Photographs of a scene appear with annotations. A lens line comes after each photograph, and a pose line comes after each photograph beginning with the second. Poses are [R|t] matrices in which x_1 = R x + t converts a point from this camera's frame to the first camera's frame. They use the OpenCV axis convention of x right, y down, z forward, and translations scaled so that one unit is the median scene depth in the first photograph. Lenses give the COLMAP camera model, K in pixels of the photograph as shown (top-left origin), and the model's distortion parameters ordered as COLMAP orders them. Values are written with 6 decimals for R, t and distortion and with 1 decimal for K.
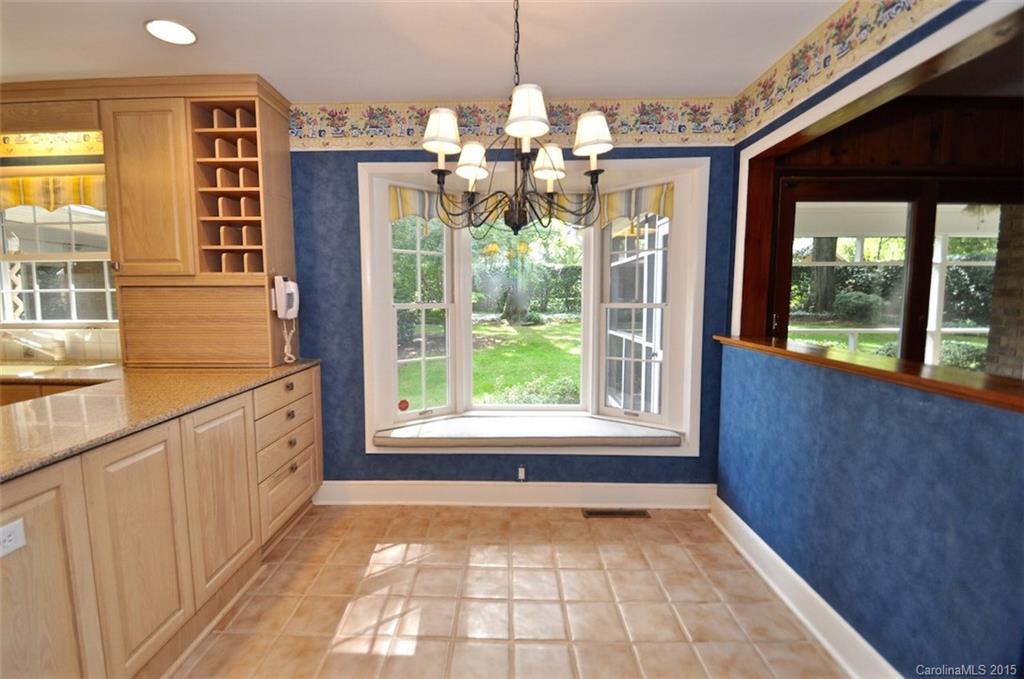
lens RADIAL K [[467.7, 0, 508.6], [0, 467.7, 339.8], [0, 0, 1]] dist [-0.018380, -0.001442]
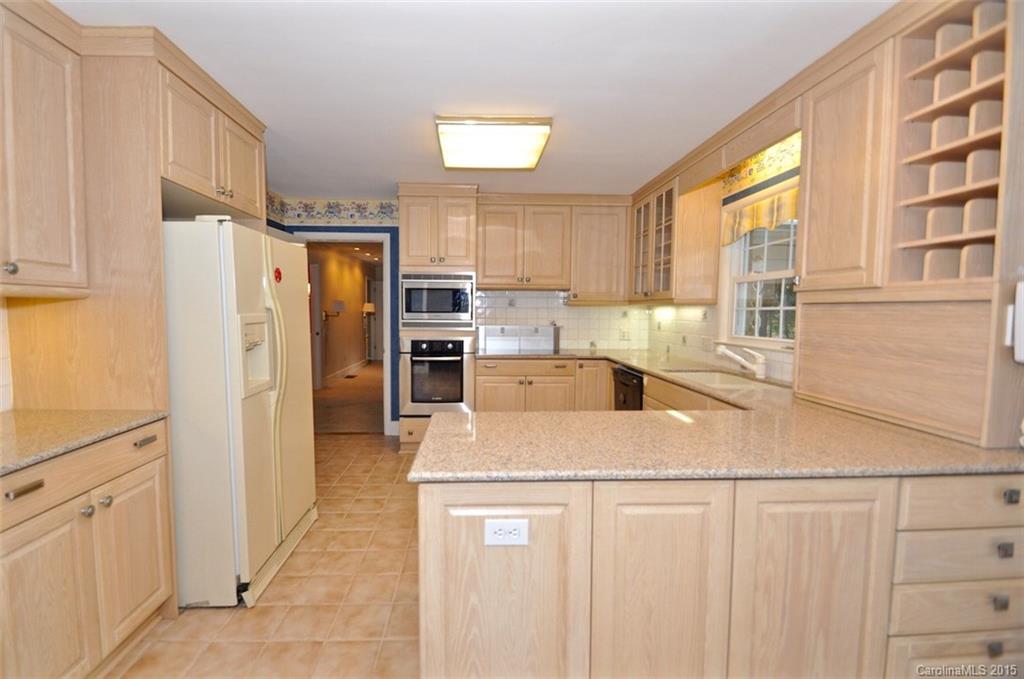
lens RADIAL K [[467.7, 0, 507.1], [0, 467.7, 340.9], [0, 0, 1]] dist [-0.018380, -0.001442]
pose [[0.044830, 0.060735, -0.997147, -0.005897], [-0.106292, 0.992774, 0.055690, -0.037812], [0.993324, 0.103492, 0.050962, 0.412956]]
